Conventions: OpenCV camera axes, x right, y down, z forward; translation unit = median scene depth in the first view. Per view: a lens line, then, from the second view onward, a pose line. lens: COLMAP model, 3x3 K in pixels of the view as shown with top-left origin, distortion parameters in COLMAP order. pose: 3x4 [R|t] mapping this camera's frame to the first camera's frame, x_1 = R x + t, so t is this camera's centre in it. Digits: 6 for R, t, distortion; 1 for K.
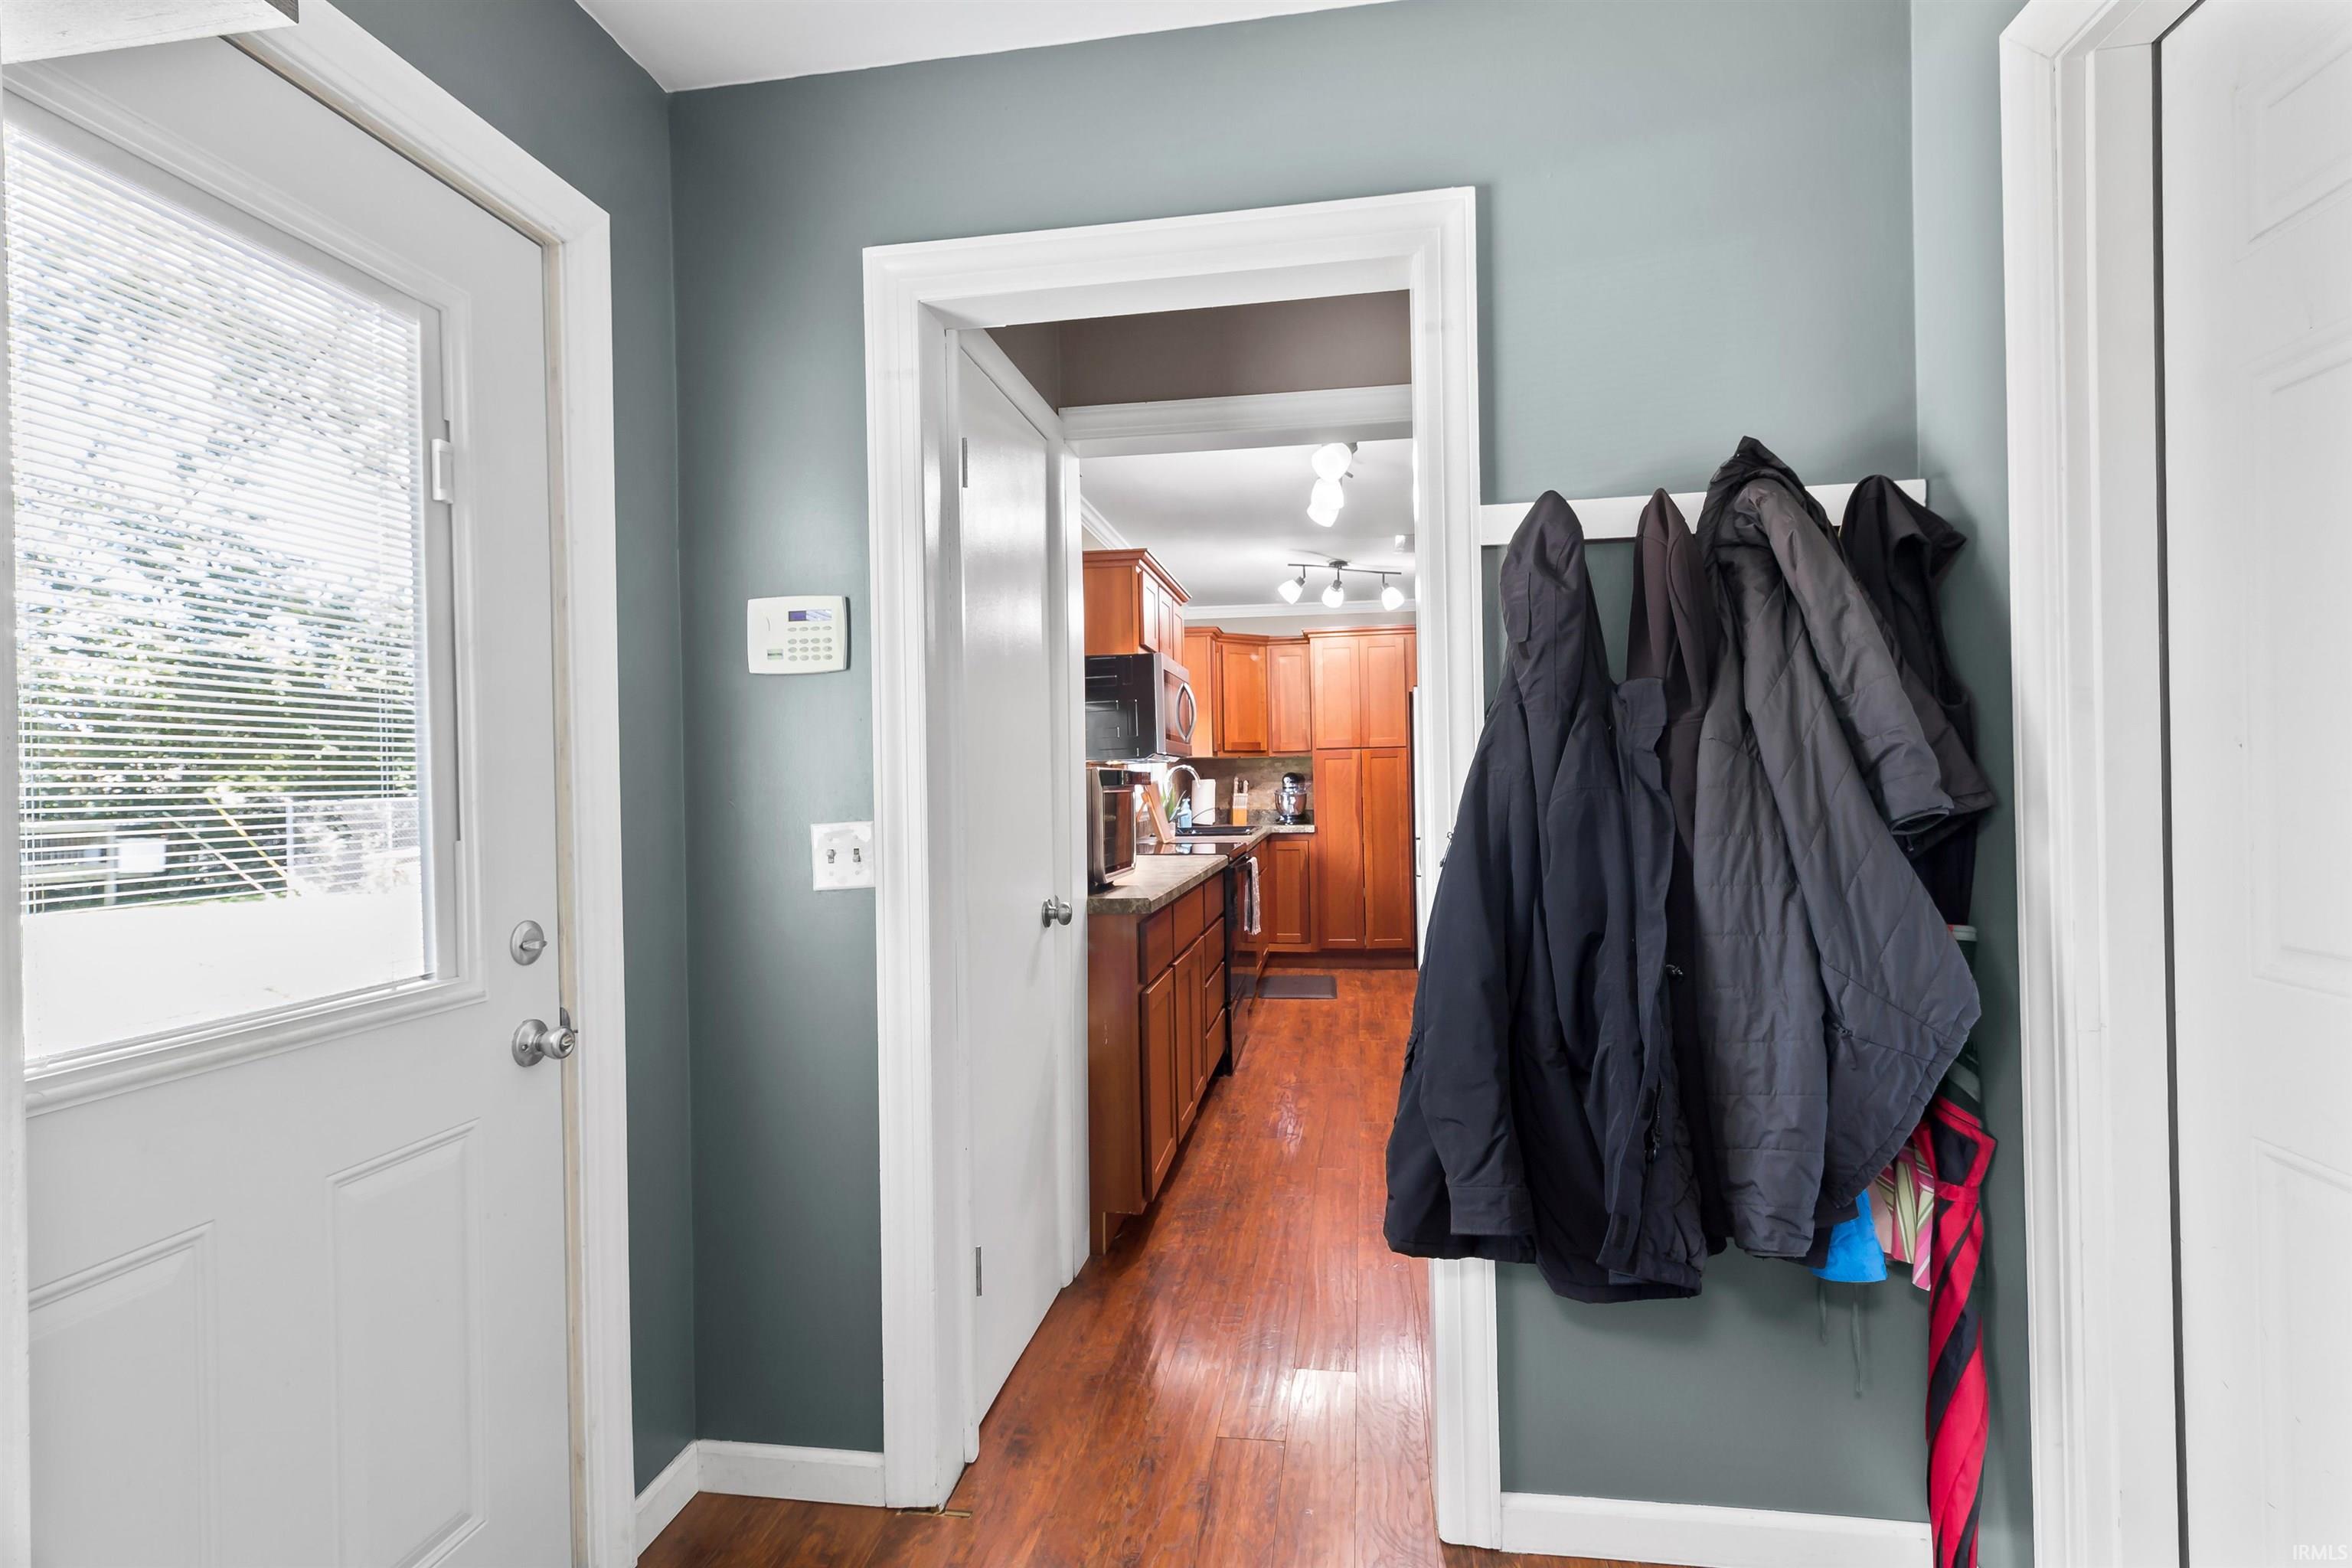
lens RADIAL K [[1097.3, 0, 1181.3], [0, 1097.3, 784.4], [0, 0, 1]] dist [0.006201, 0.000455]
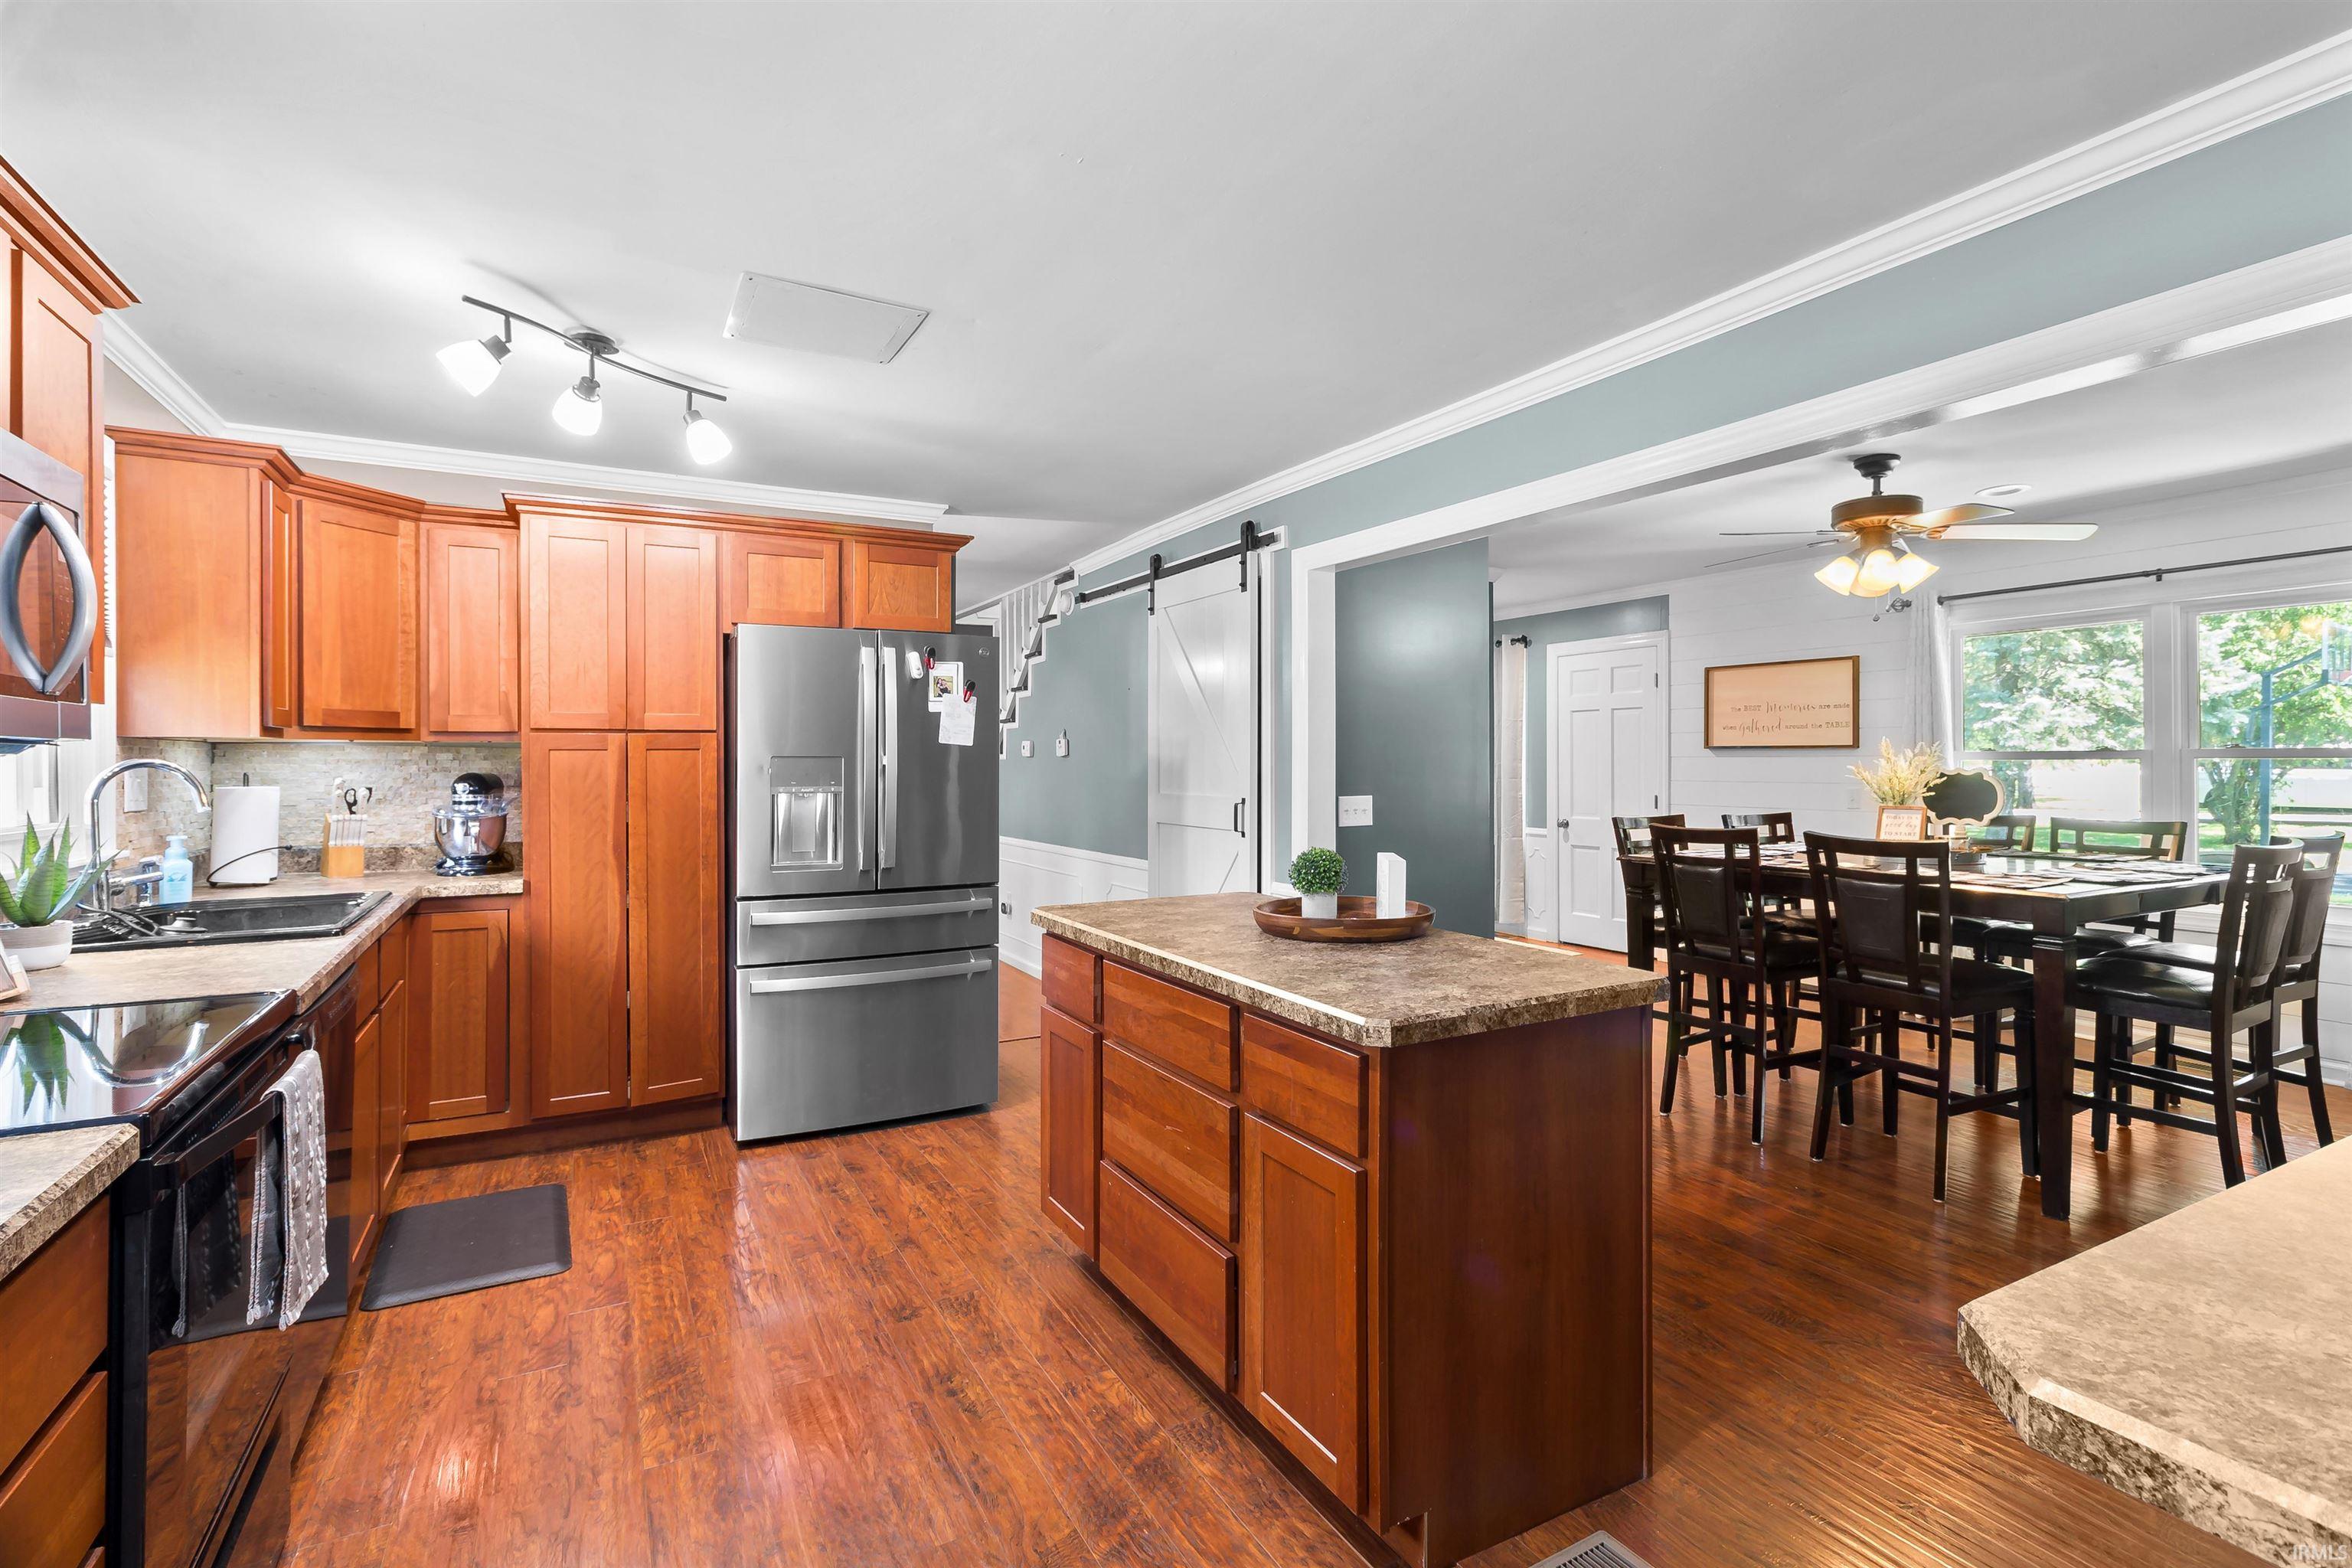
lens RADIAL K [[1097.3, 0, 1190.1], [0, 1097.3, 774.3], [0, 0, 1]] dist [0.006201, 0.000455]
pose [[0.785468, 0.017076, 0.618666, 0.047430], [-0.015635, 0.999848, -0.007746, -0.012307], [-0.618704, -0.003589, 0.785616, 0.403196]]
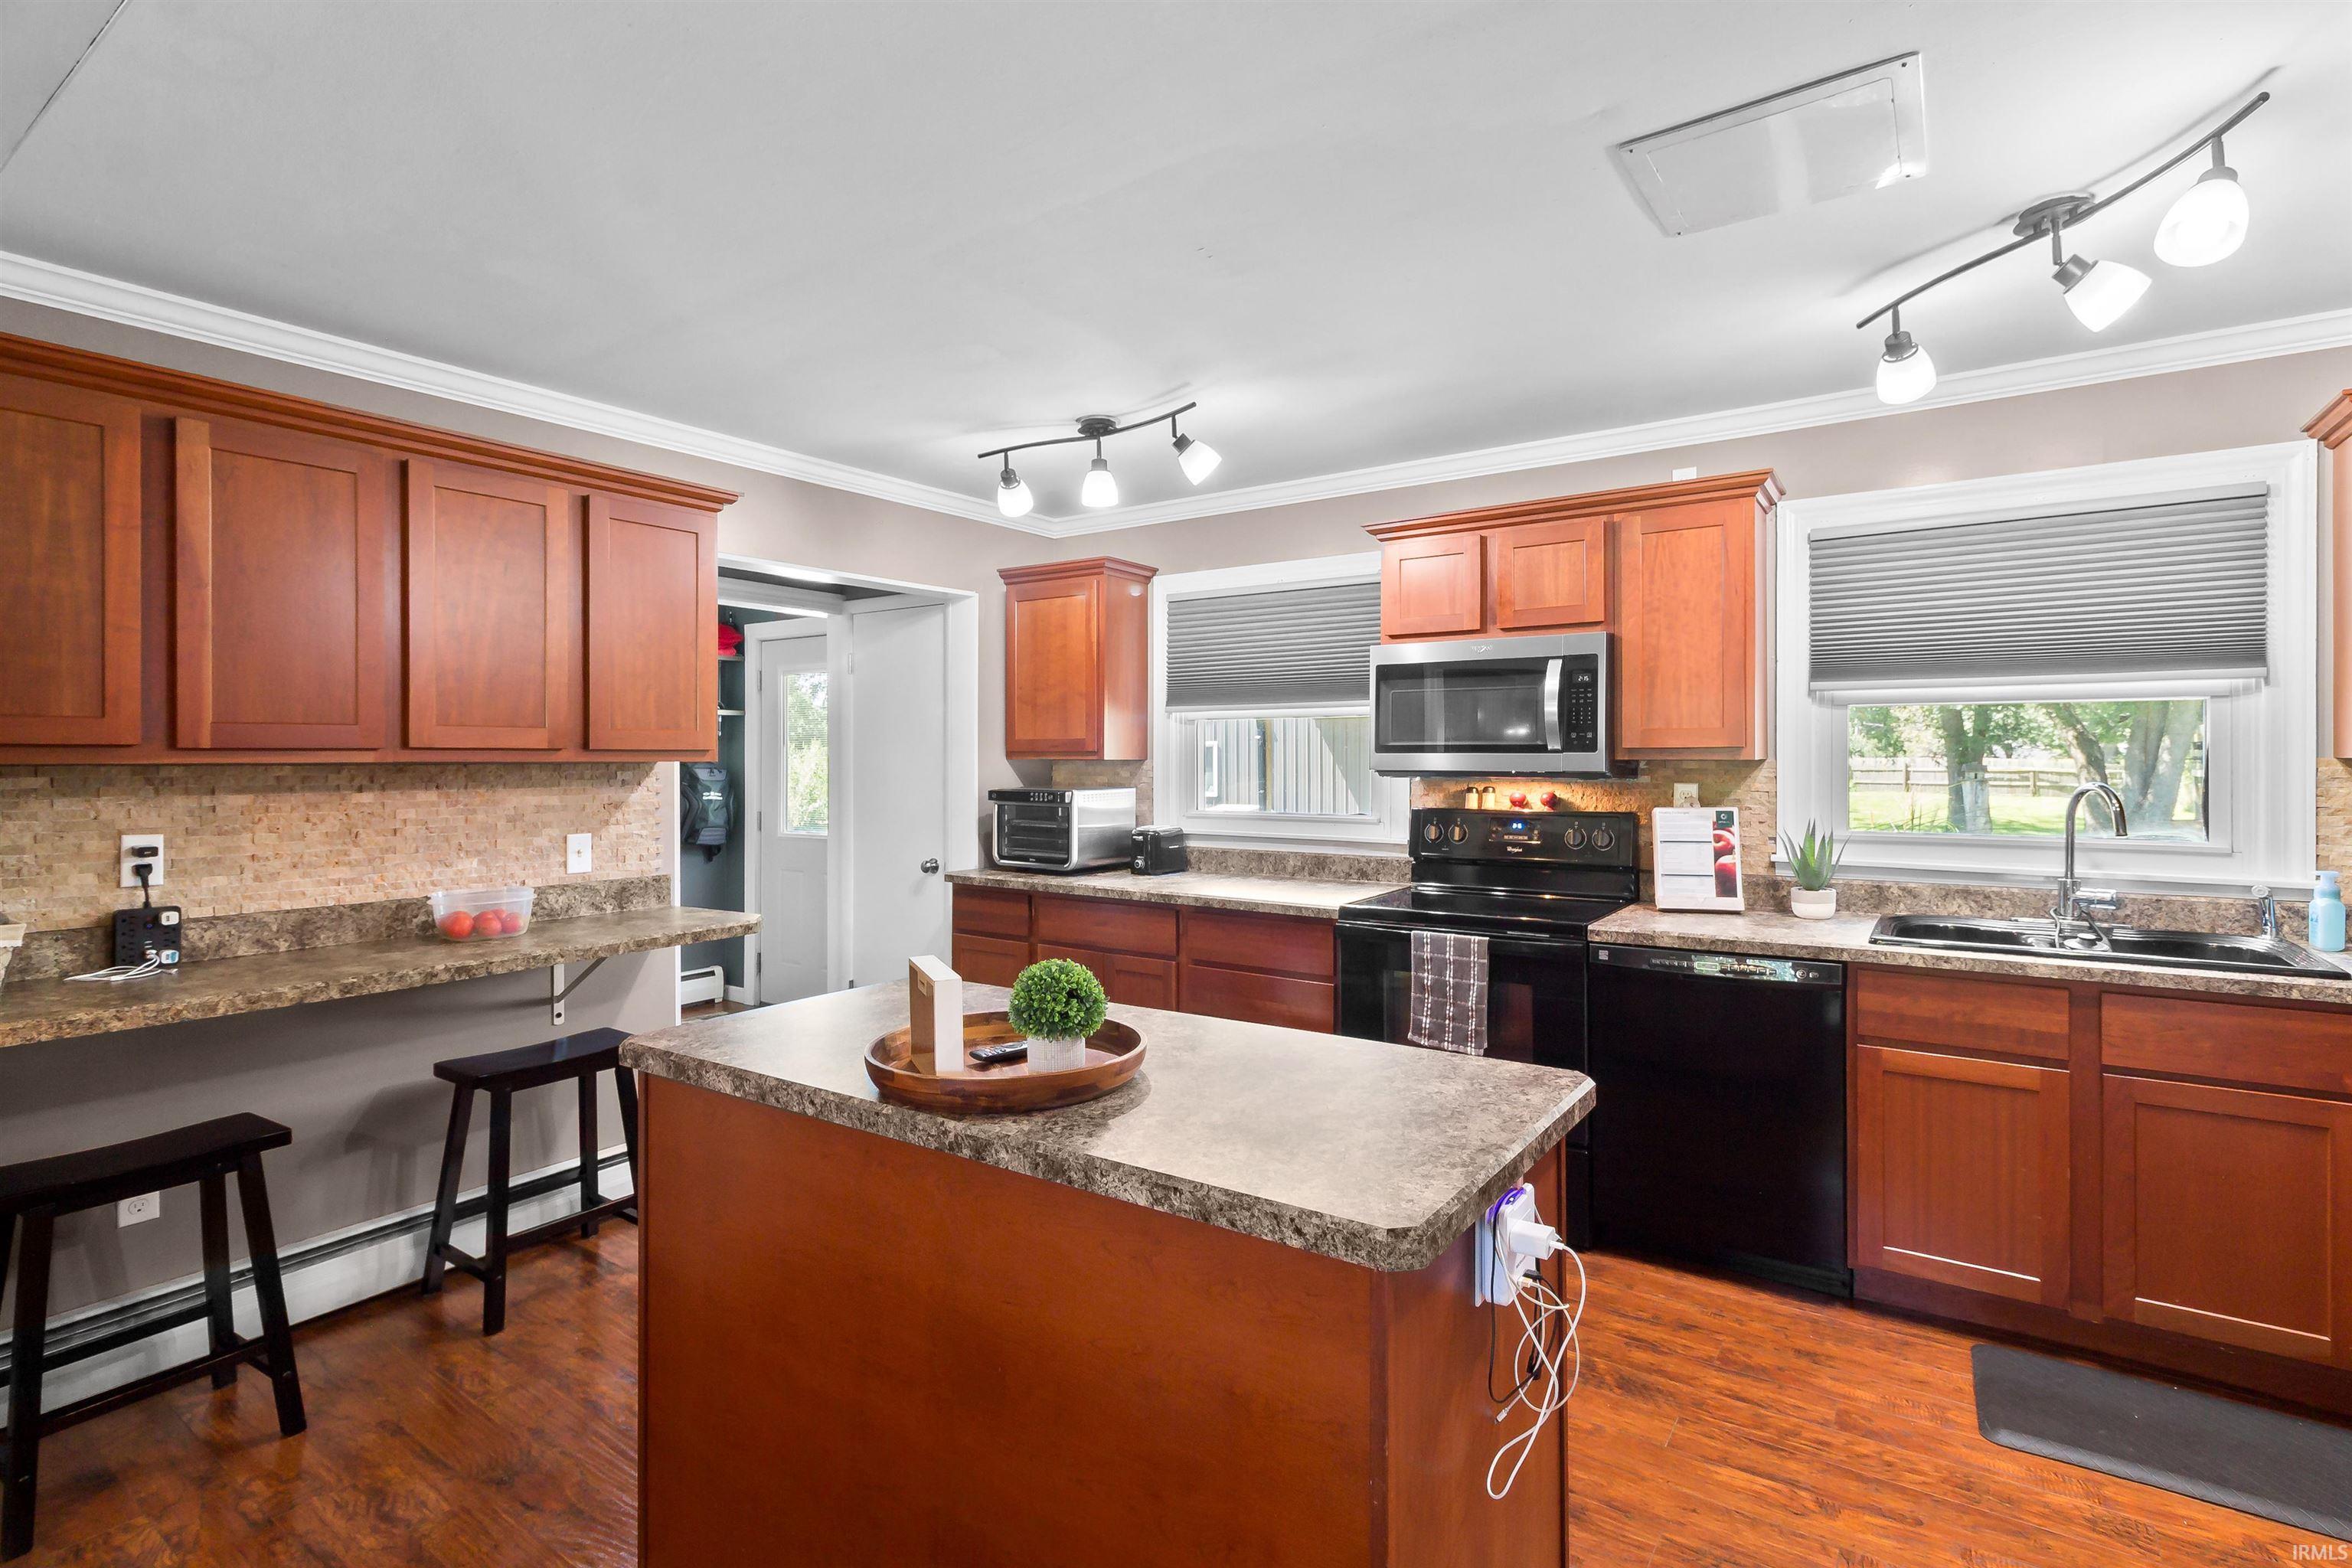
lens RADIAL K [[1097.3, 0, 1190.6], [0, 1097.3, 761.8], [0, 0, 1]] dist [0.006201, 0.000455]
pose [[-0.422559, 0.027477, -0.905919, 0.497431], [0.010971, 0.999622, 0.025202, -0.036178], [0.906269, 0.000710, -0.422700, 0.783042]]
